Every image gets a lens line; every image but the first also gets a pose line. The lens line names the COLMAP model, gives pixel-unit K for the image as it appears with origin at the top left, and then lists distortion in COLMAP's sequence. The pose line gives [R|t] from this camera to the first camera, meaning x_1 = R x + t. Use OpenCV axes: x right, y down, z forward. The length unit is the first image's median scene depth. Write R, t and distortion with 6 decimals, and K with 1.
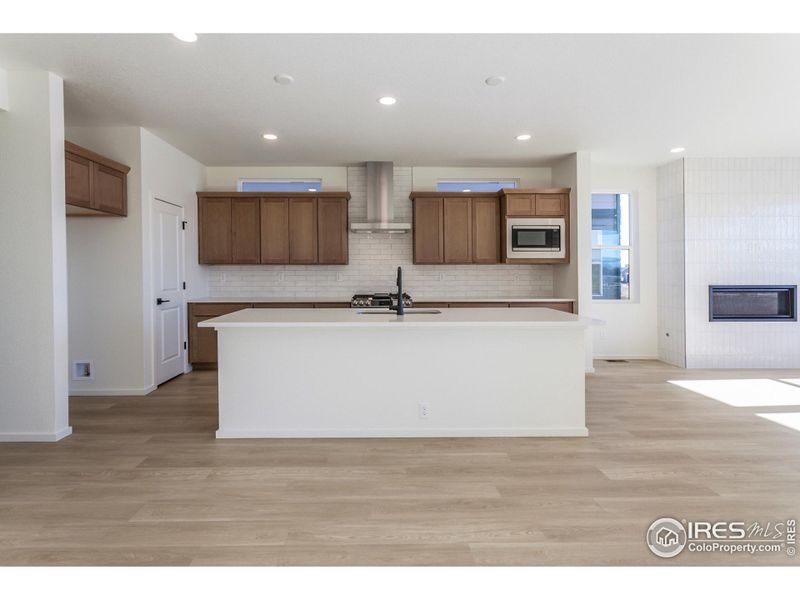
lens RADIAL K [[392.7, 0, 395.4], [0, 392.7, 271.6], [0, 0, 1]] dist [-0.000044, -0.000355]
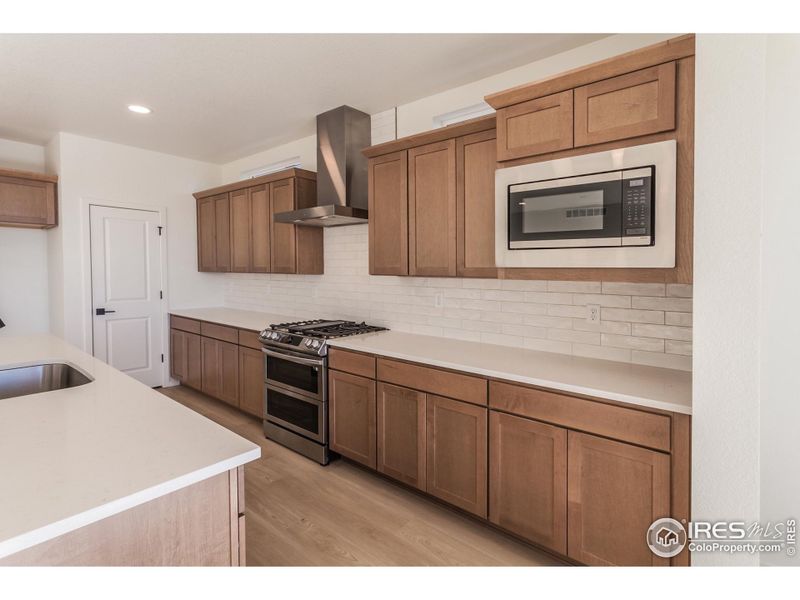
lens RADIAL K [[391.6, 0, 416.5], [0, 391.6, 271.7], [0, 0, 1]] dist [0.002705, 0.000239]
pose [[0.745409, 0.014774, -0.666444, 0.490840], [-0.013054, 0.999886, 0.007566, -0.031557], [0.666480, 0.003060, 0.745517, 0.639676]]
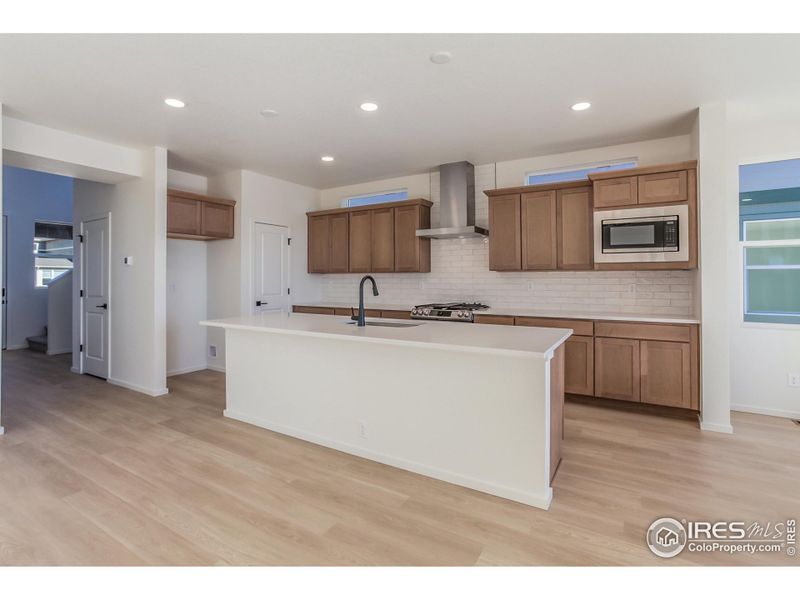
lens RADIAL K [[399.7, 0, 409.0], [0, 399.7, 271.7], [0, 0, 1]] dist [-0.018089, 0.001807]
pose [[0.842098, -0.007436, -0.539273, 0.396919], [0.001738, 0.999937, -0.011073, -0.008981], [0.539321, 0.008387, 0.842058, 0.142205]]
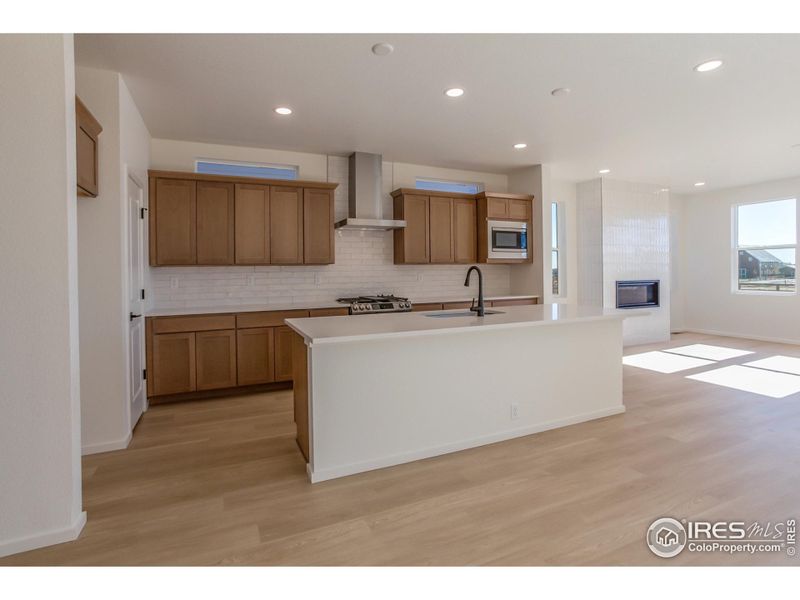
lens RADIAL K [[399.7, 0, 409.0], [0, 399.7, 271.7], [0, 0, 1]] dist [-0.018089, 0.001807]
pose [[0.920045, -0.010309, 0.391676, -0.328582], [0.008971, 0.999946, 0.005246, -0.005791], [-0.391709, -0.001313, 0.920088, 0.098519]]
